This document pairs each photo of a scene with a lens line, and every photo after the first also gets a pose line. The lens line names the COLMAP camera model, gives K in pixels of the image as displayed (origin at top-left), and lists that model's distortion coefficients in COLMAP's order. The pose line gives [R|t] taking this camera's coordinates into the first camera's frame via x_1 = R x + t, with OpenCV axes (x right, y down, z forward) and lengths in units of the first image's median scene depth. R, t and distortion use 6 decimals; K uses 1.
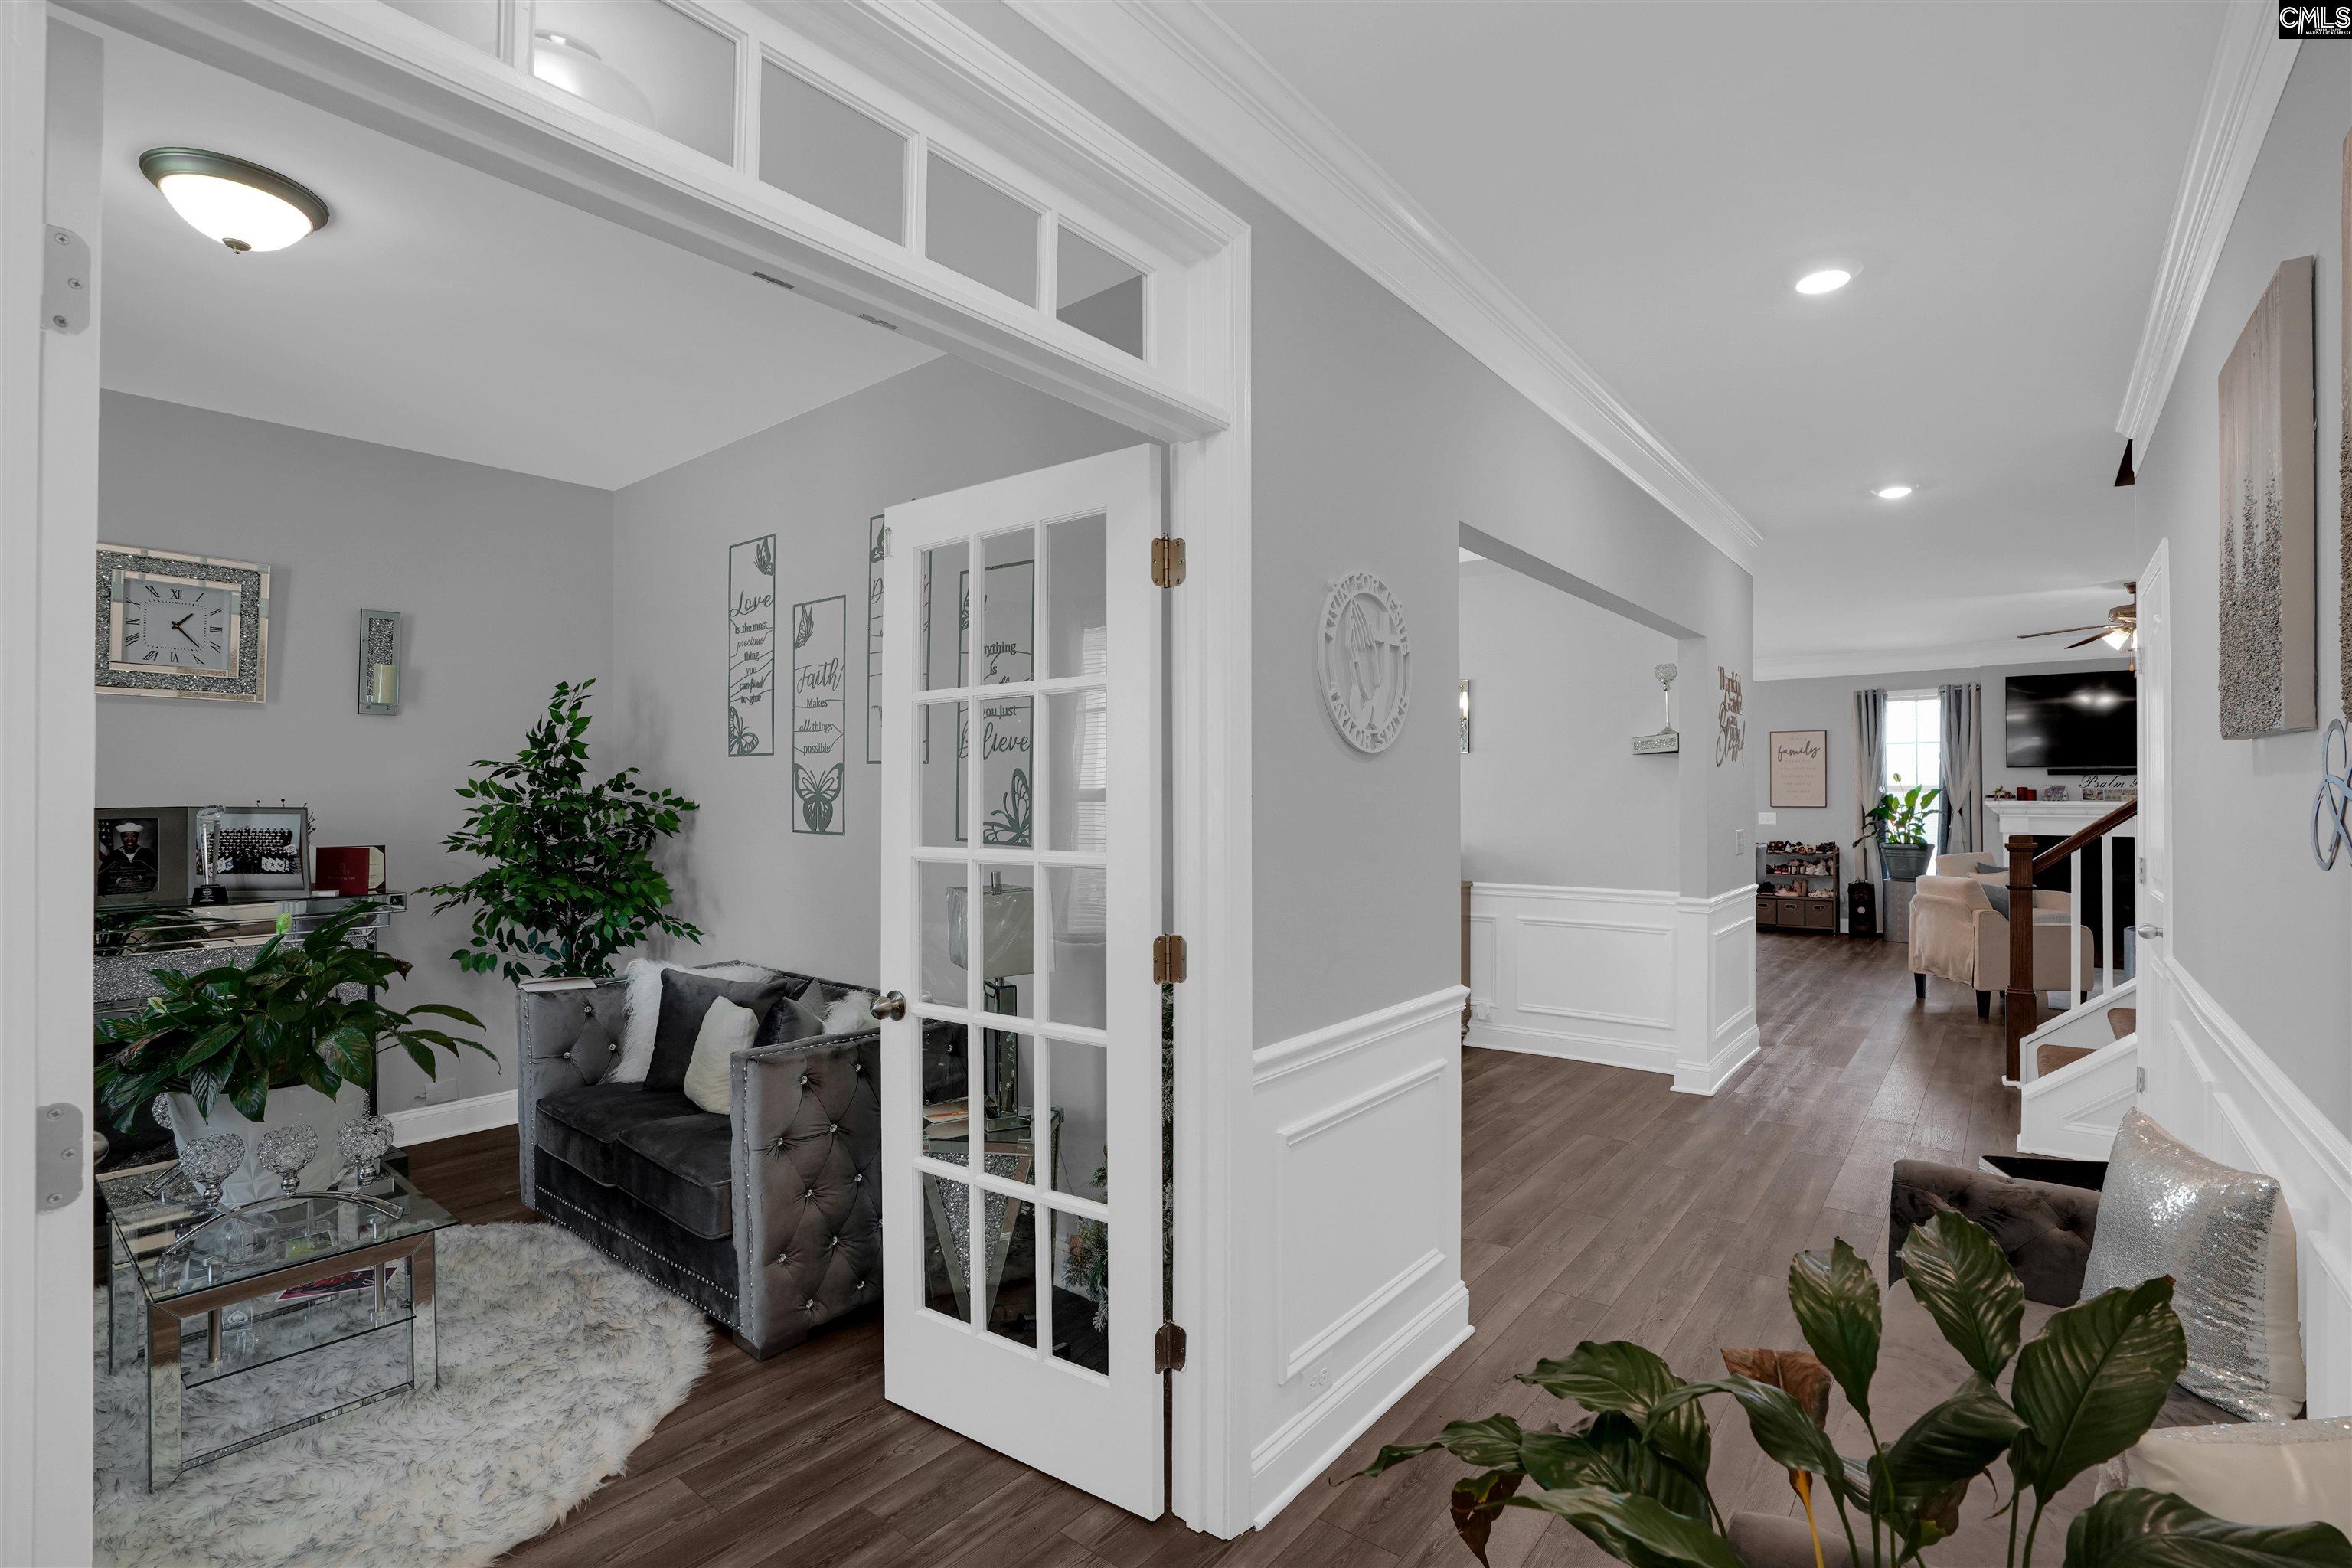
lens RADIAL K [[1091.1, 0, 1194.6], [0, 1091.1, 786.4], [0, 0, 1]] dist [-0.062145, 0.020499]
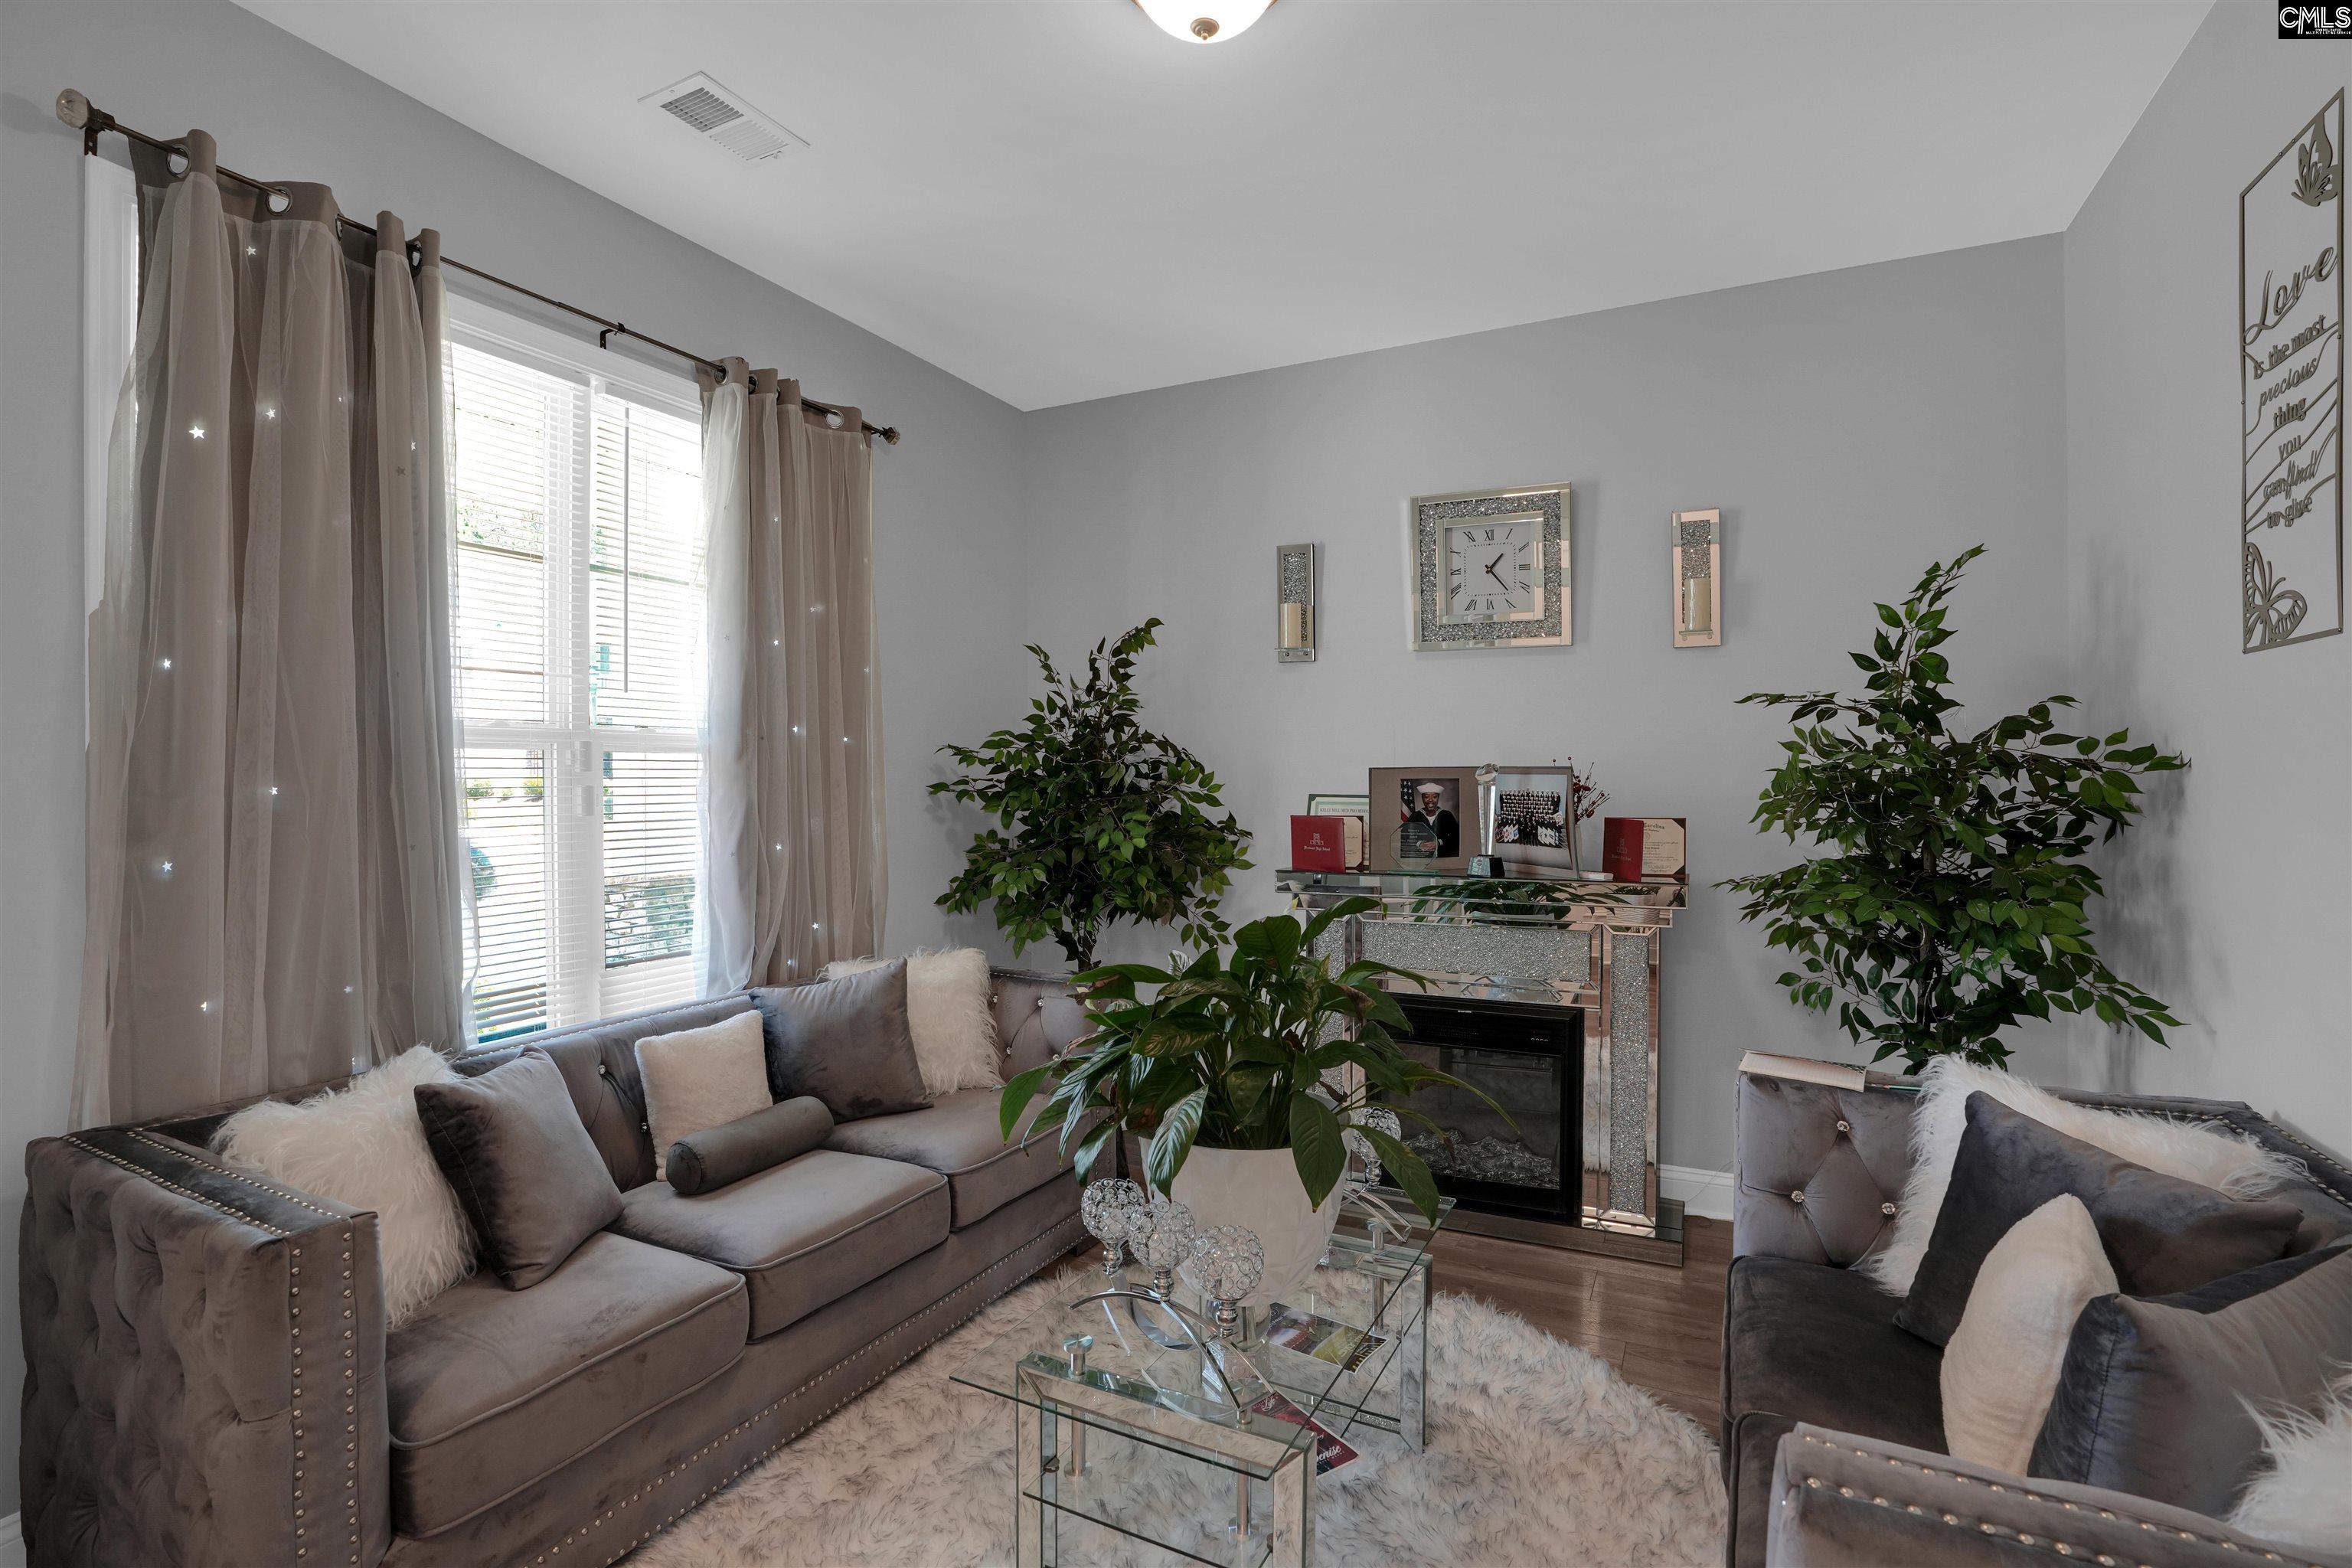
lens RADIAL K [[1091.1, 0, 1162.6], [0, 1091.1, 789.6], [0, 0, 1]] dist [-0.062145, 0.020499]
pose [[0.193255, 0.012285, -0.981072, -0.090481], [0.010175, 0.999843, 0.014525, 0.021064], [0.981096, -0.012790, 0.193099, 0.501787]]
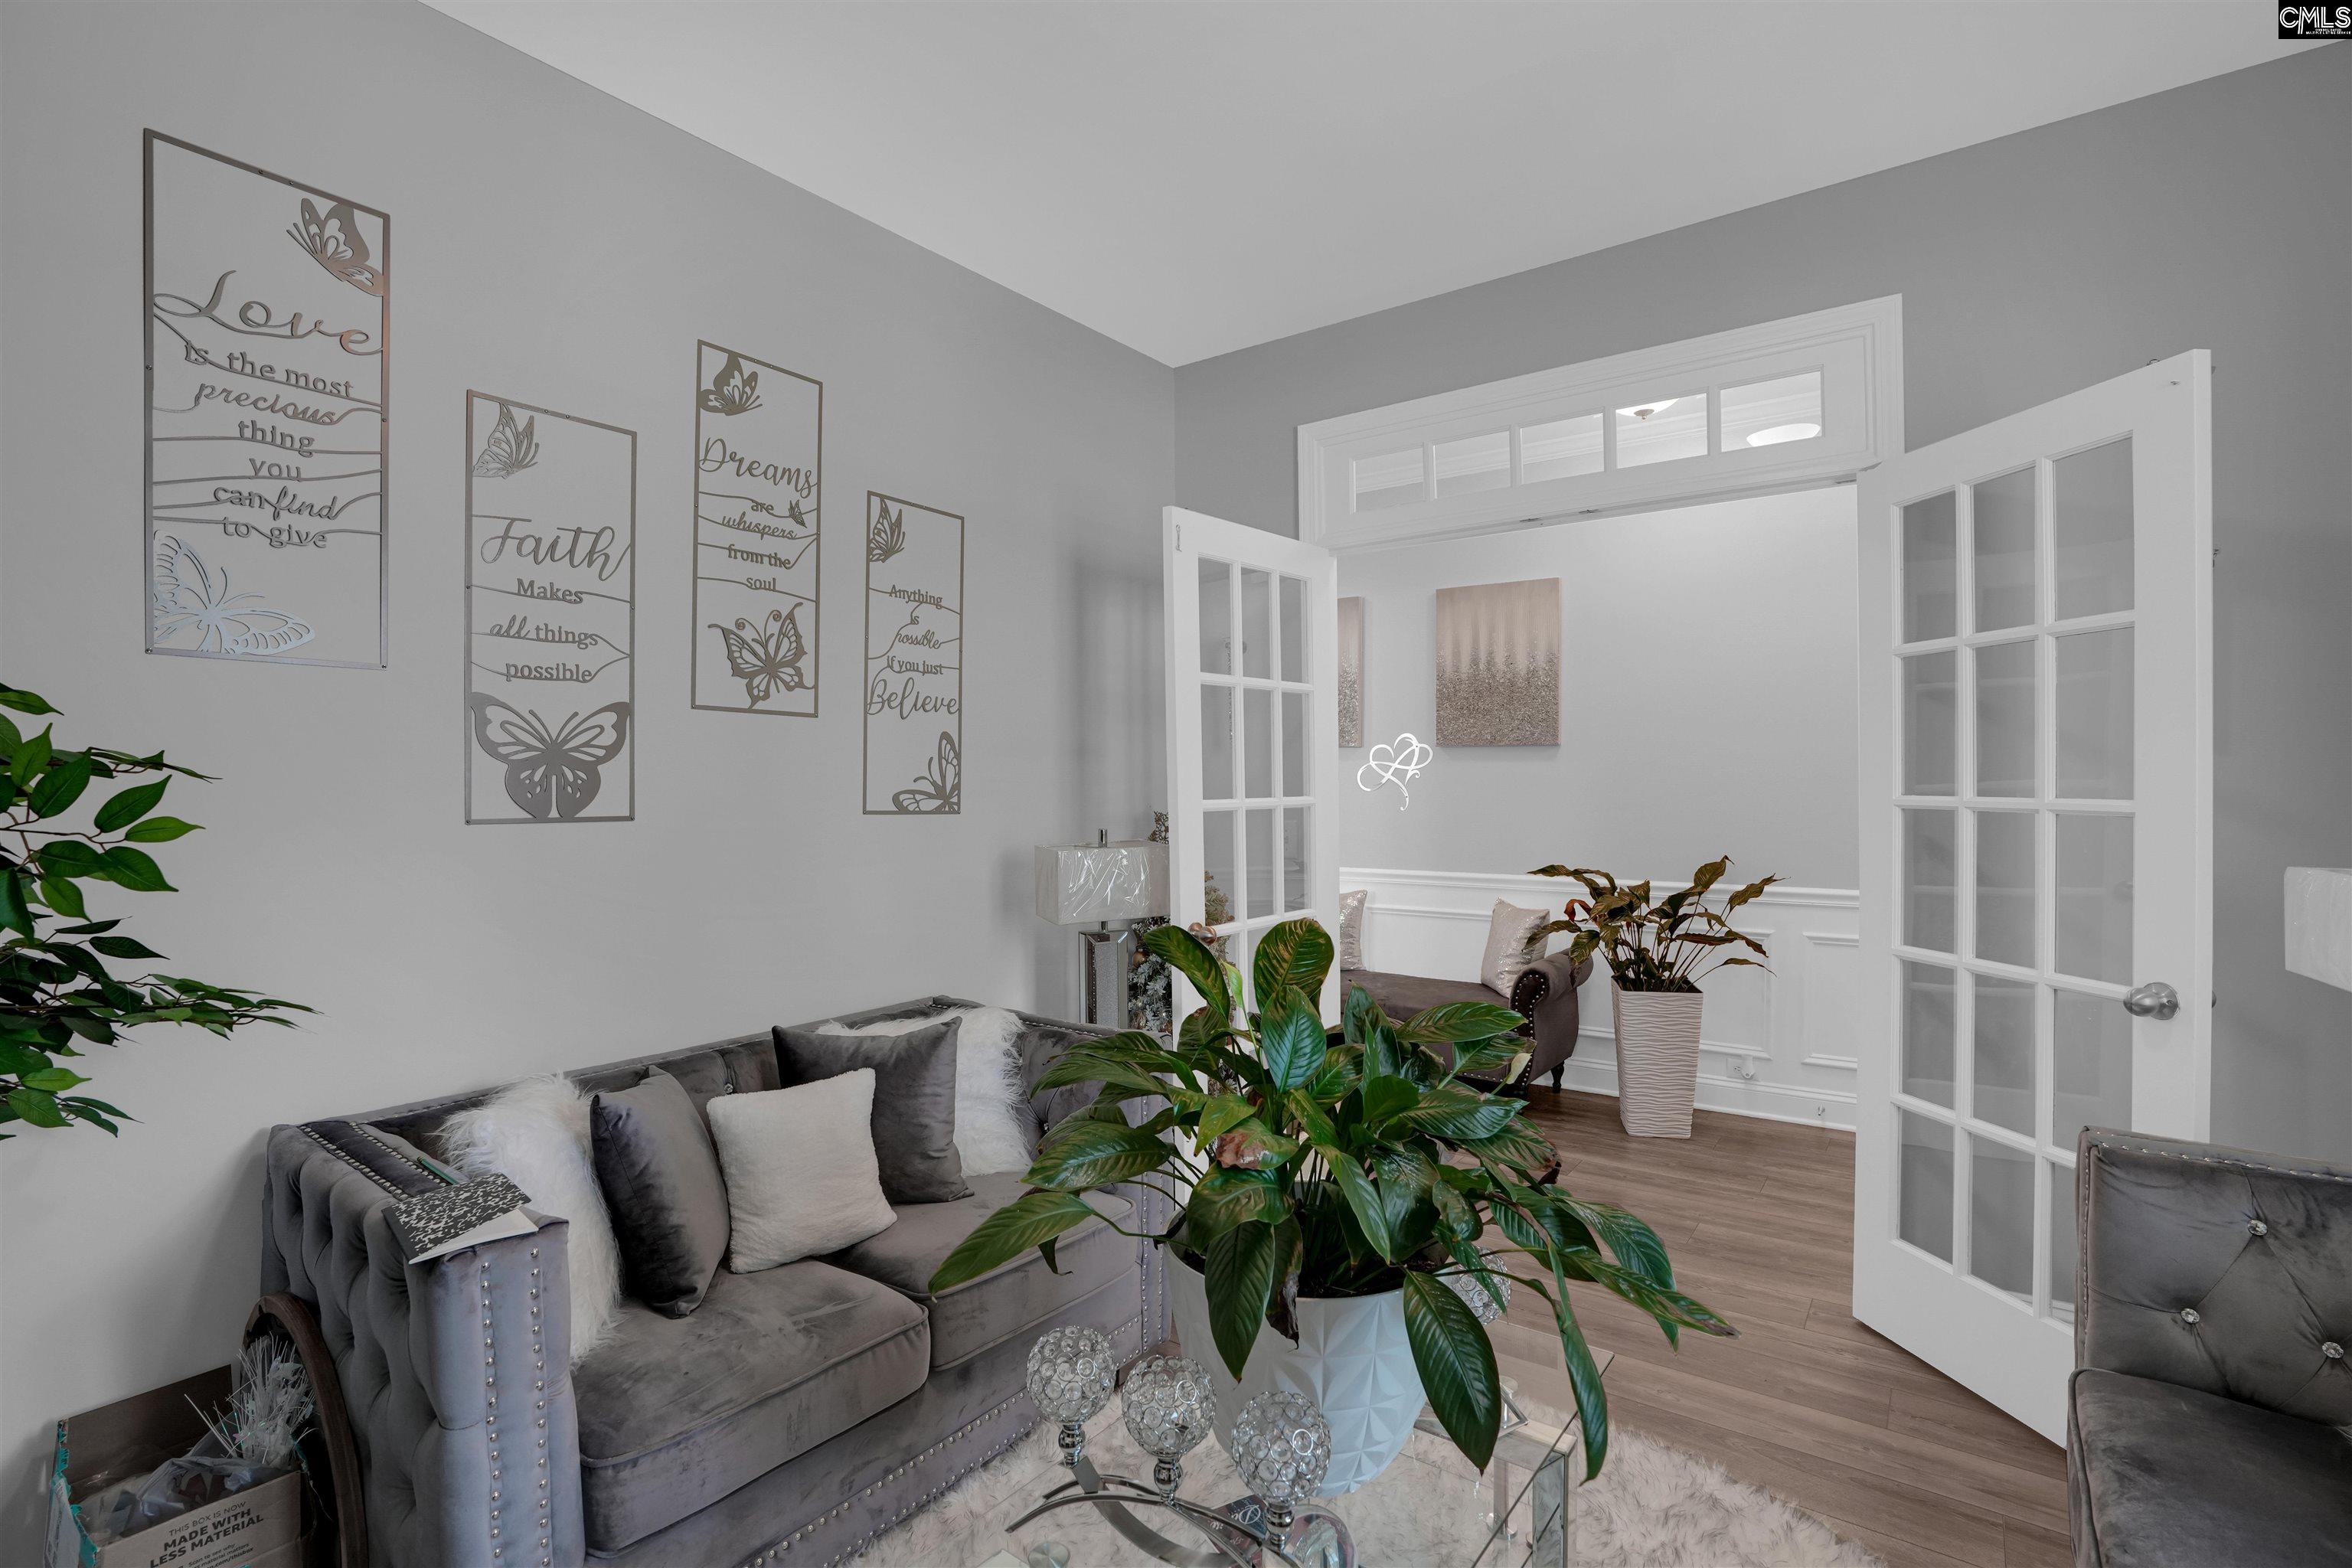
lens RADIAL K [[1091.1, 0, 1182.6], [0, 1091.1, 785.8], [0, 0, 1]] dist [-0.062145, 0.020499]
pose [[-0.043170, -0.005513, 0.999053, -0.914063], [-0.004124, 0.999977, 0.005340, 0.020100], [-0.999059, -0.003890, -0.043192, 0.685218]]
